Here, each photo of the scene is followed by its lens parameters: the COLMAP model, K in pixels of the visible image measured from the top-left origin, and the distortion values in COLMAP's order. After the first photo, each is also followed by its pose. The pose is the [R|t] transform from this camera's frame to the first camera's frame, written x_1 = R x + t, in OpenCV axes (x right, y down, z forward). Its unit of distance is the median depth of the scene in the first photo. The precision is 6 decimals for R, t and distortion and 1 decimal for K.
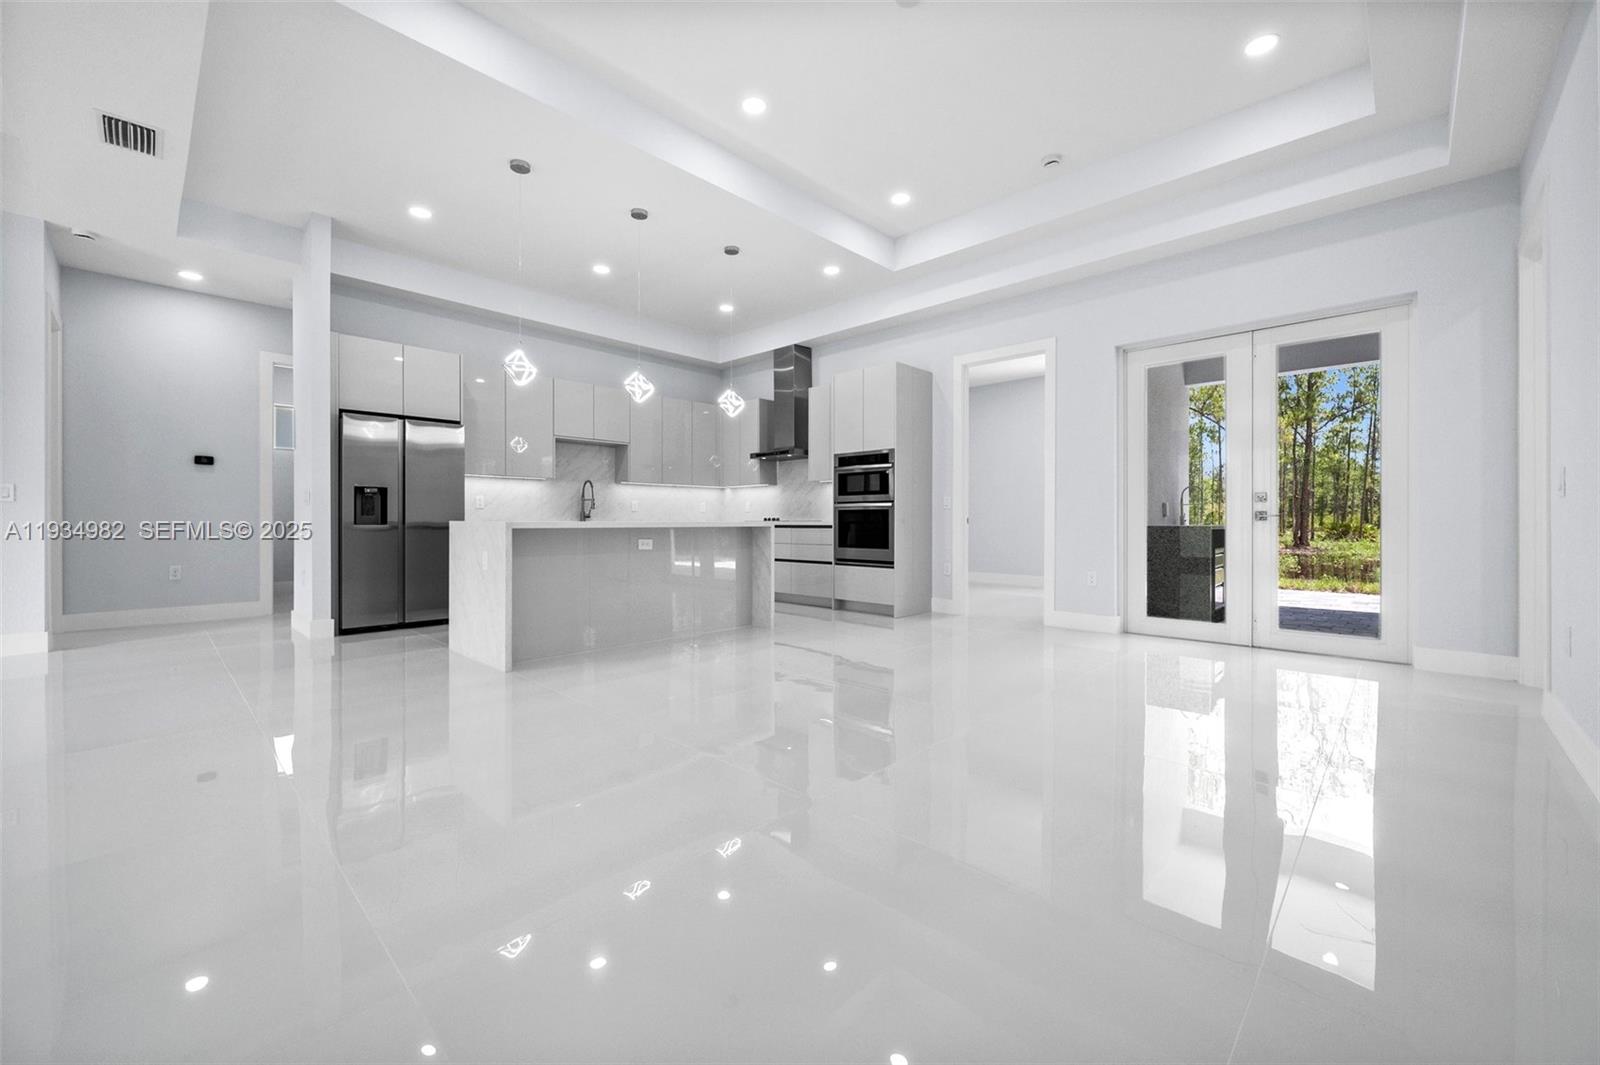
lens RADIAL K [[638.0, 0, 799.5], [0, 638.0, 528.4], [0, 0, 1]] dist [0.009034, 0.000333]
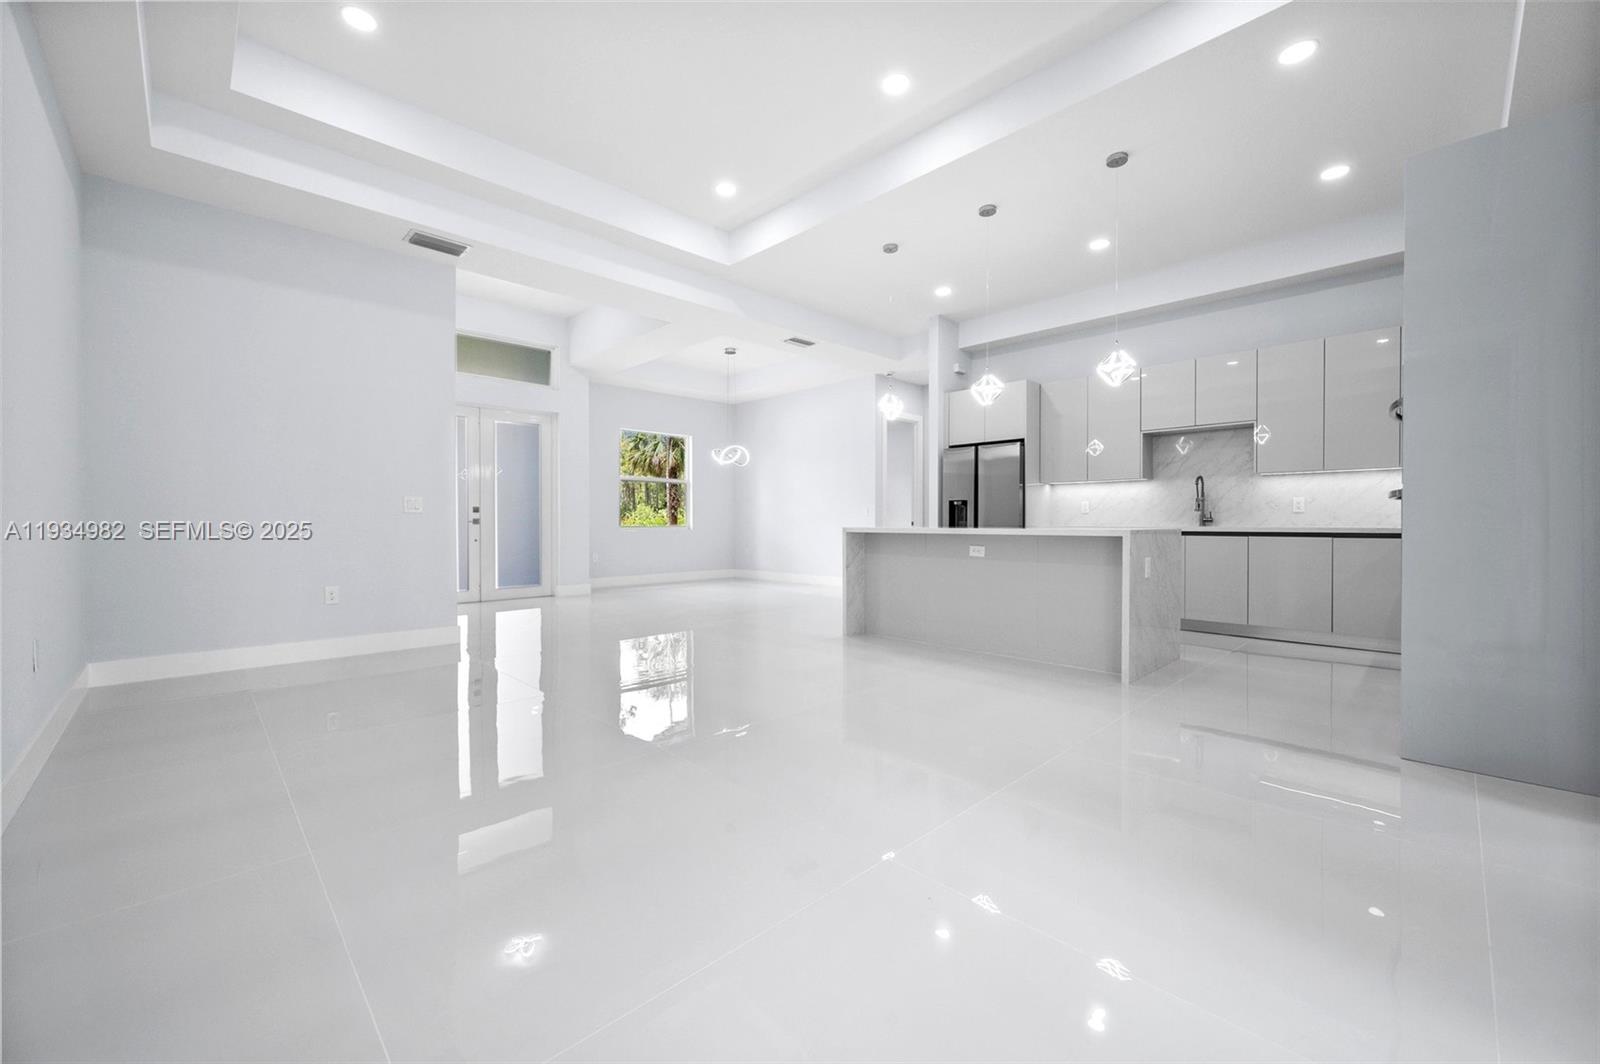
lens RADIAL K [[638.0, 0, 799.5], [0, 638.0, 527.9], [0, 0, 1]] dist [0.009034, 0.000333]
pose [[-0.022366, 0.009787, -0.999702, 0.590981], [-0.012022, 0.999877, 0.010058, -0.013660], [0.999678, 0.012243, -0.022245, 0.604913]]
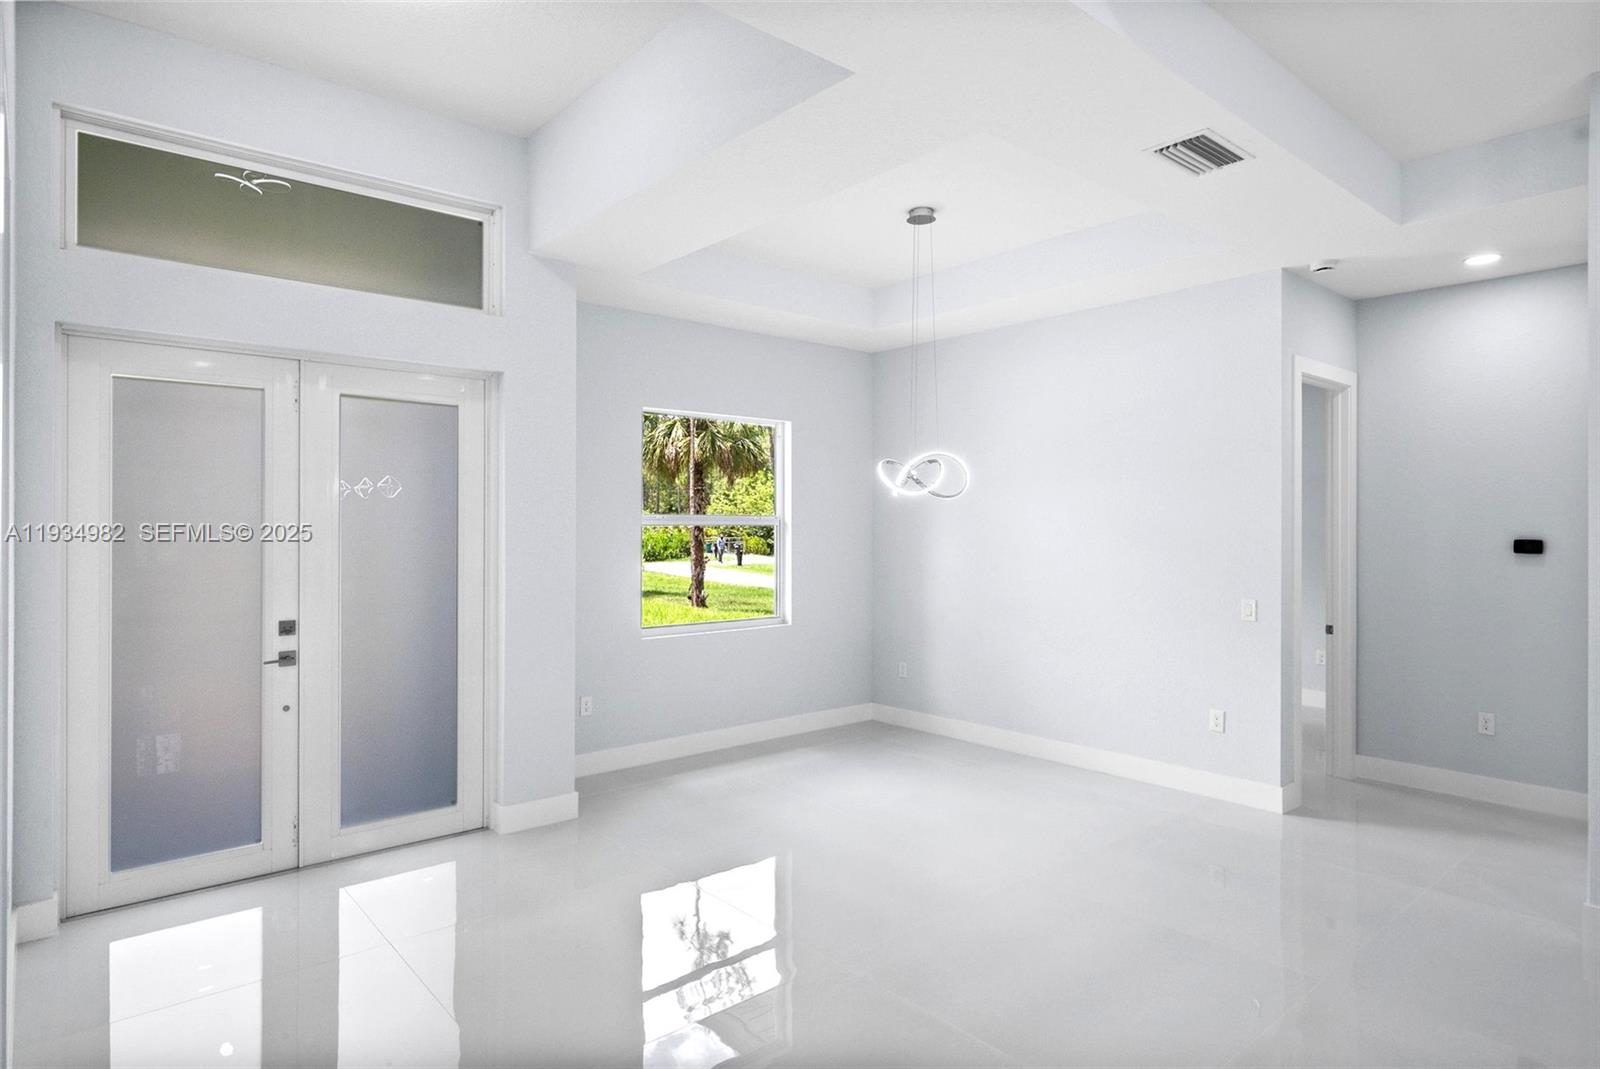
lens RADIAL K [[896.8, 0, 800.0], [0, 896.8, 534.5], [0, 0, 1]] dist [-0.013183, 0.000024]
pose [[-0.081688, 0.006877, -0.996634, -0.027893], [-0.013766, 0.999873, 0.008028, -0.111038], [0.996563, 0.014376, -0.081583, 0.373129]]
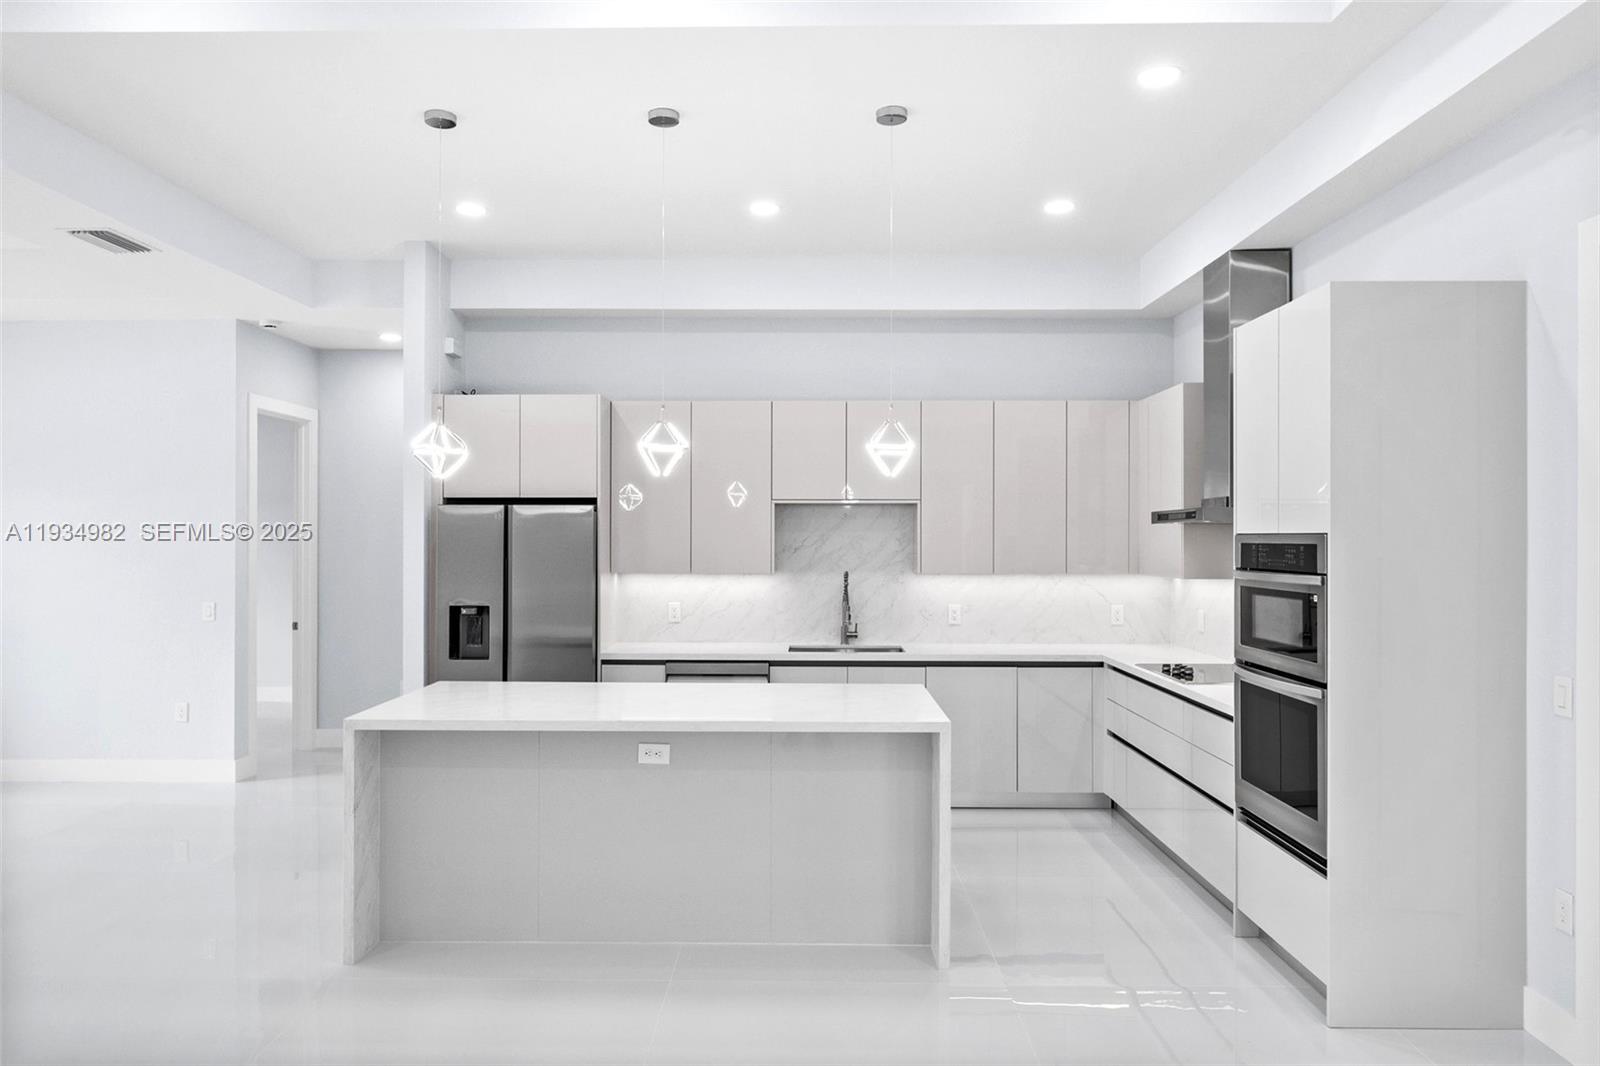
lens RADIAL K [[1062.5, 0, 800.0], [0, 1062.5, 533.0], [0, 0, 1]] dist [-0.016194, 0.000807]
pose [[0.689967, -0.003822, -0.723831, 0.364827], [-0.010534, 0.999827, -0.015320, -0.112507], [0.723764, 0.018195, 0.689807, 0.399922]]
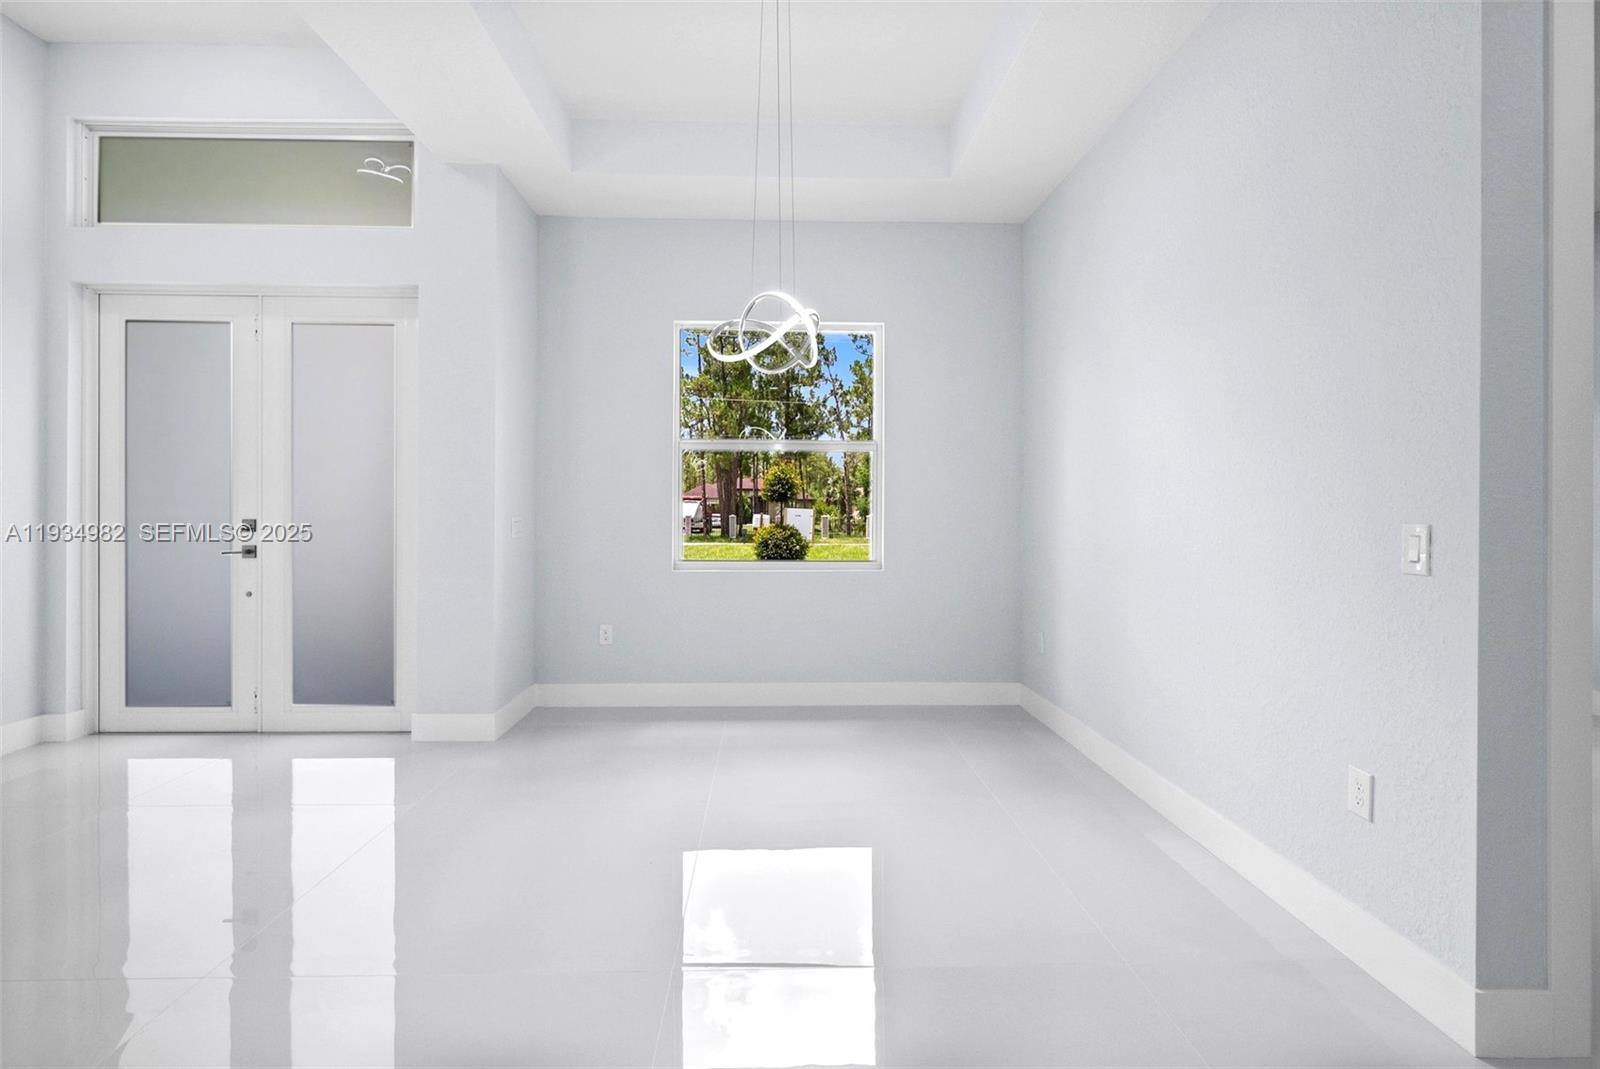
lens RADIAL K [[787.4, 0, 796.9], [0, 787.4, 515.3], [0, 0, 1]] dist [-0.019412, -0.000004]
pose [[-0.681666, -0.000616, -0.731663, -0.497740], [-0.012946, 0.999853, 0.011220, -0.052923], [0.731549, 0.017121, -0.681574, 0.756219]]
